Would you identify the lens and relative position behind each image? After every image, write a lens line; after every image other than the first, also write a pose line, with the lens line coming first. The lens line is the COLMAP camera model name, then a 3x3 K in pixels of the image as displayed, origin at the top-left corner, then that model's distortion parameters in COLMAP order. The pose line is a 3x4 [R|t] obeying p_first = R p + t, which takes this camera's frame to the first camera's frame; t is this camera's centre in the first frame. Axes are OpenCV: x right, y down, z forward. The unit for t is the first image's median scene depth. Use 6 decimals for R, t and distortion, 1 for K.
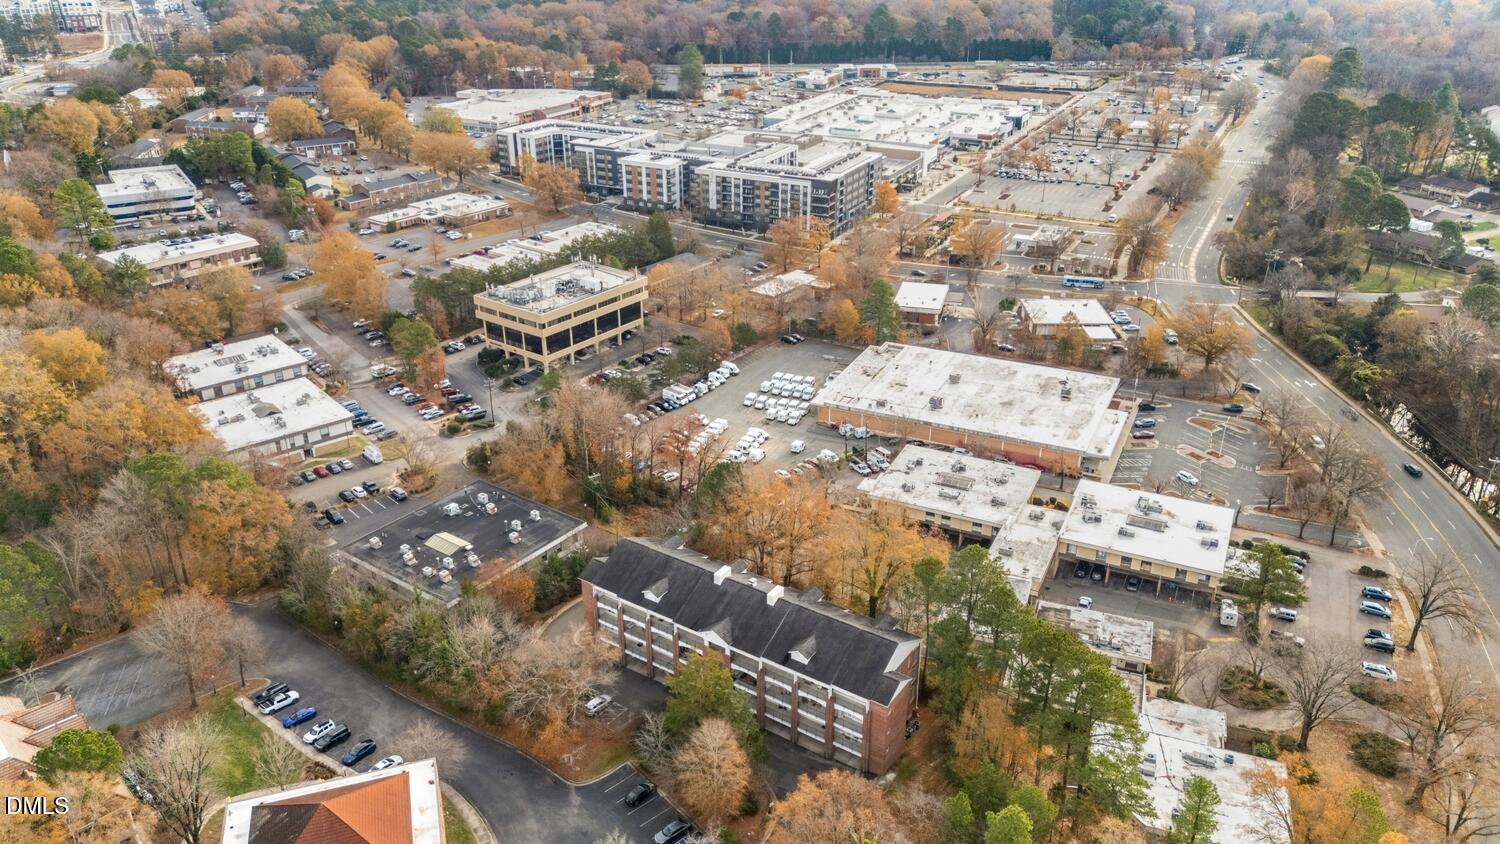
lens RADIAL K [[1103.1, 0, 751.3], [0, 1103.1, 418.4], [0, 0, 1]] dist [0.081917, -0.074117]
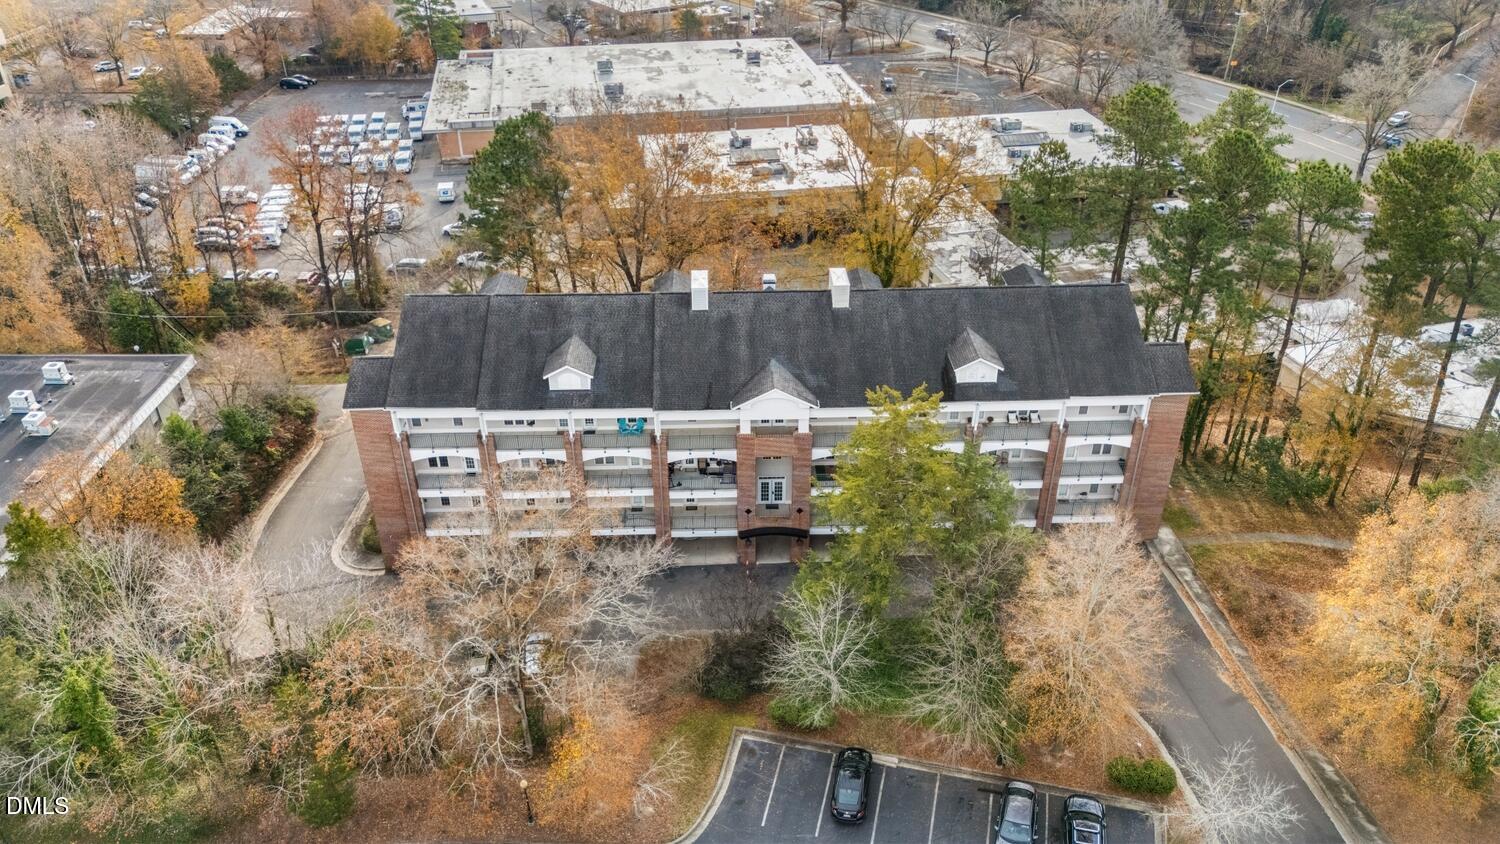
lens RADIAL K [[1103.1, 0, 757.9], [0, 1103.1, 429.8], [0, 0, 1]] dist [0.081917, -0.074117]
pose [[0.807641, -0.309823, 0.501723, -0.254400], [0.249086, 0.950460, 0.185964, 0.120446], [-0.534483, -0.025220, 0.844803, 0.611385]]
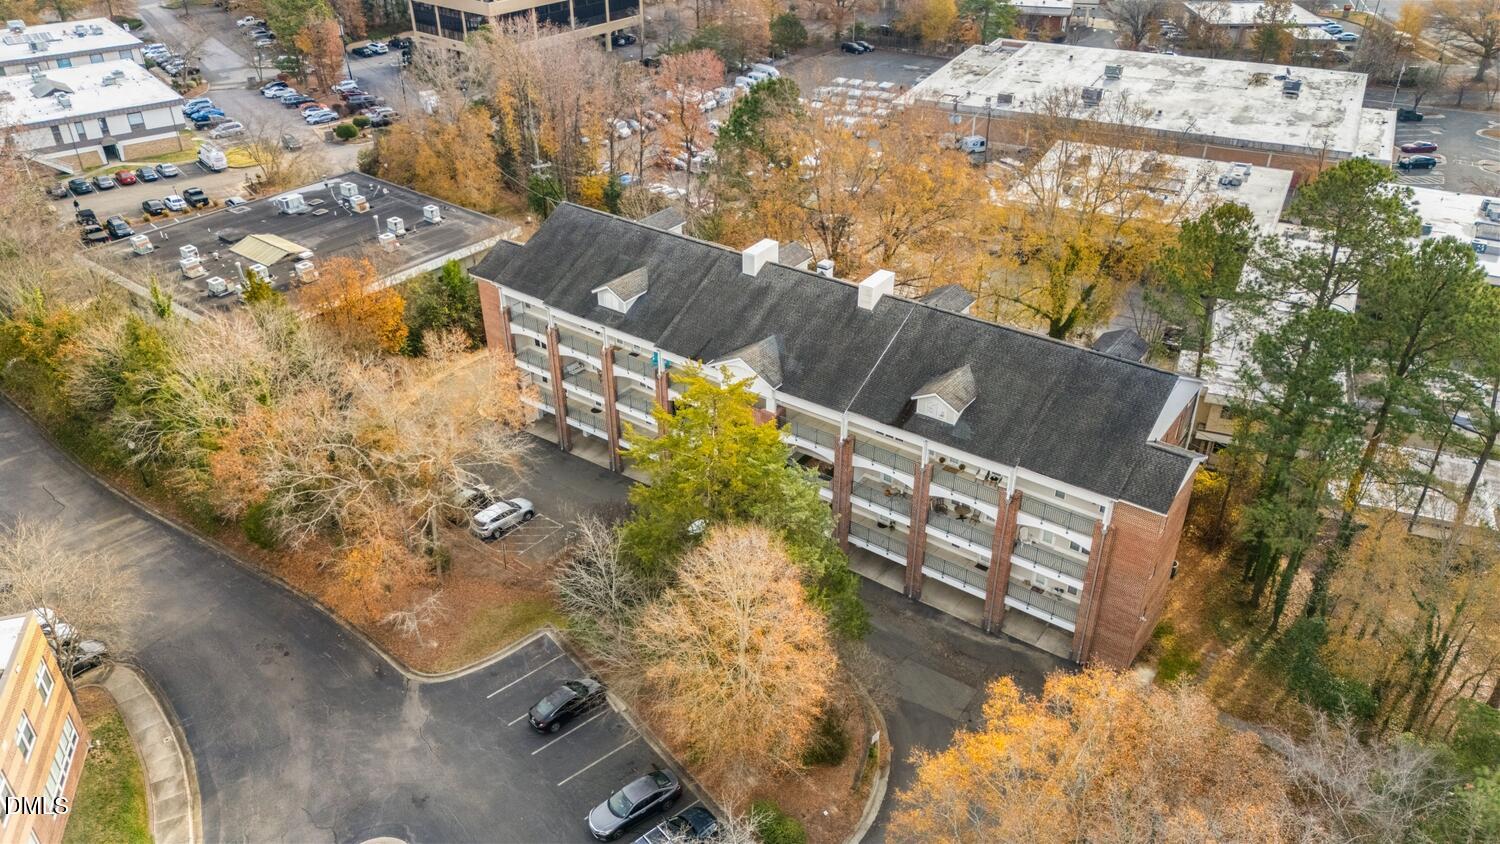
lens RADIAL K [[1103.1, 0, 751.6], [0, 1103.1, 424.6], [0, 0, 1]] dist [0.081917, -0.074117]
pose [[0.999618, 0.014907, -0.023288, -0.018230], [-0.012090, 0.993093, 0.116709, 0.160405], [0.024867, -0.116383, 0.992893, 0.526517]]
